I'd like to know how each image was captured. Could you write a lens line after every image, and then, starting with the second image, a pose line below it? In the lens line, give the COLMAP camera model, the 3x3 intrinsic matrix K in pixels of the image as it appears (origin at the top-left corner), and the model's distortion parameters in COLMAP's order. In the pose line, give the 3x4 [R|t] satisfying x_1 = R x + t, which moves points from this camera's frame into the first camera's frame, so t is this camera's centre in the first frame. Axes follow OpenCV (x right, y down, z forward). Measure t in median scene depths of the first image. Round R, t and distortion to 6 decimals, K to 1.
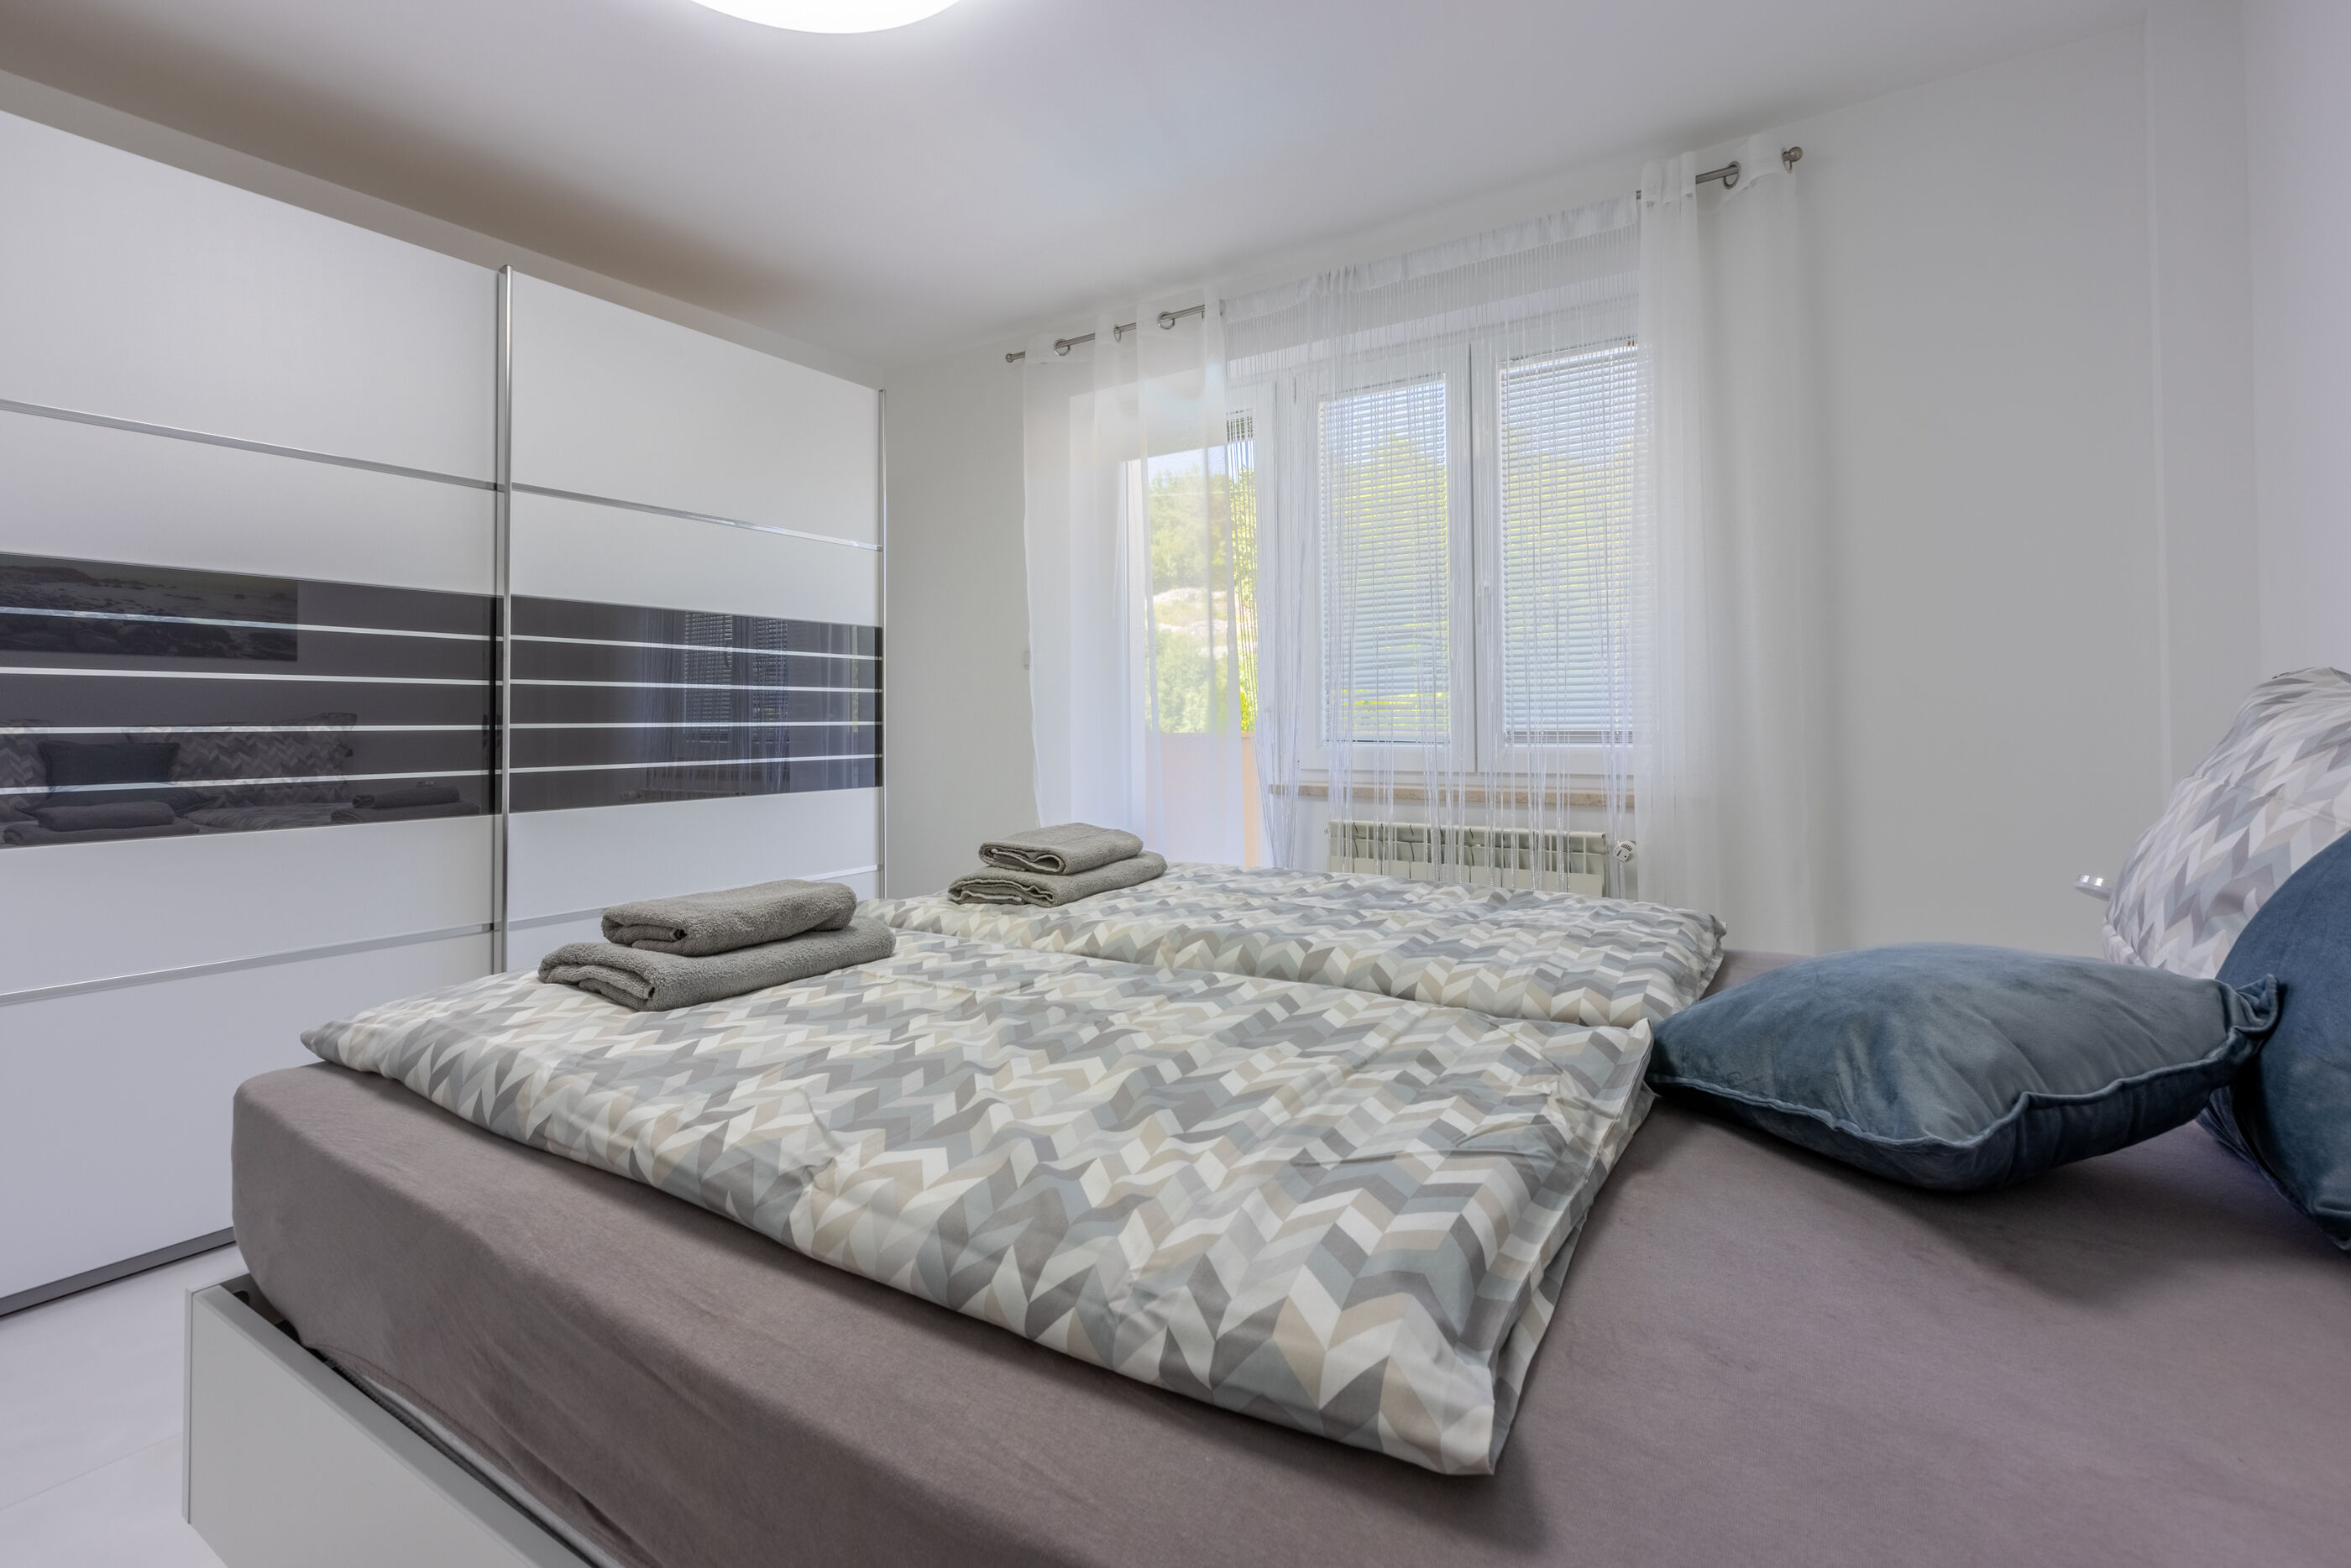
lens RADIAL K [[1069.3, 0, 1197.9], [0, 1069.3, 703.3], [0, 0, 1]] dist [-0.000228, -0.000282]
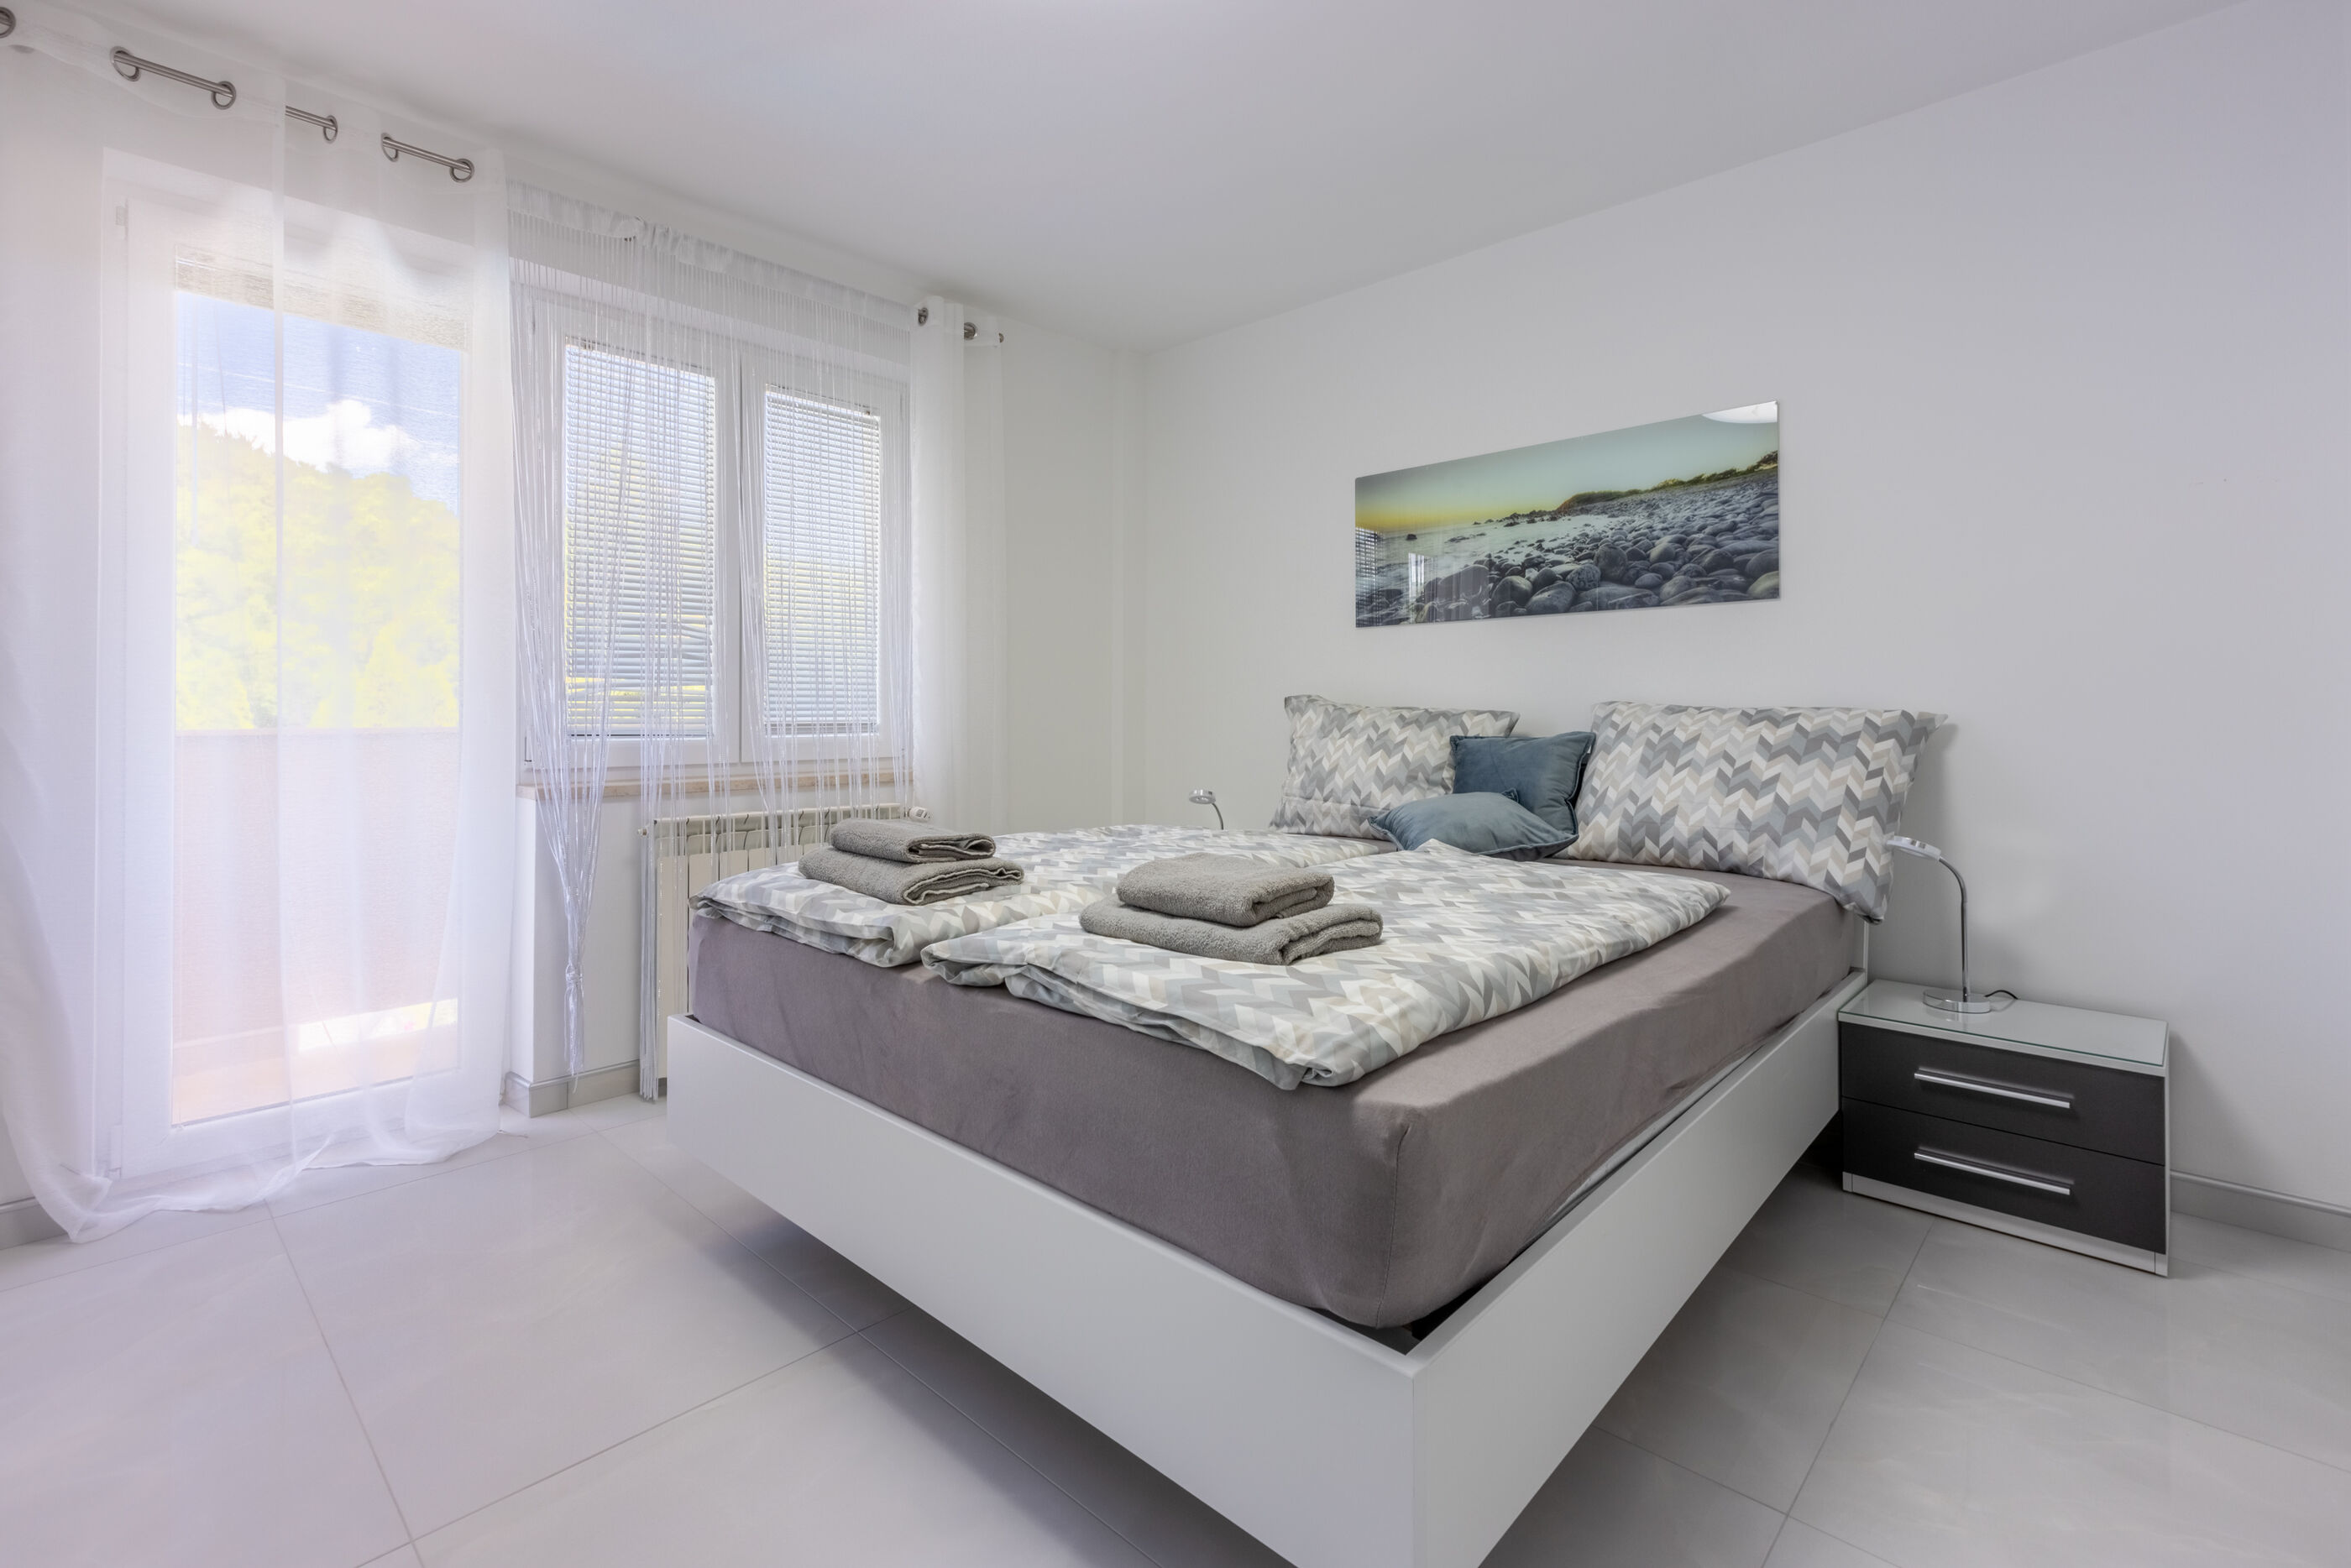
lens RADIAL K [[1069.3, 0, 1136.9], [0, 1069.3, 721.6], [0, 0, 1]] dist [-0.000228, -0.000282]
pose [[0.191509, 0.000563, 0.981491, -0.767811], [-0.017751, 0.999838, 0.002890, 0.015421], [-0.981330, -0.017976, 0.191488, 0.450966]]
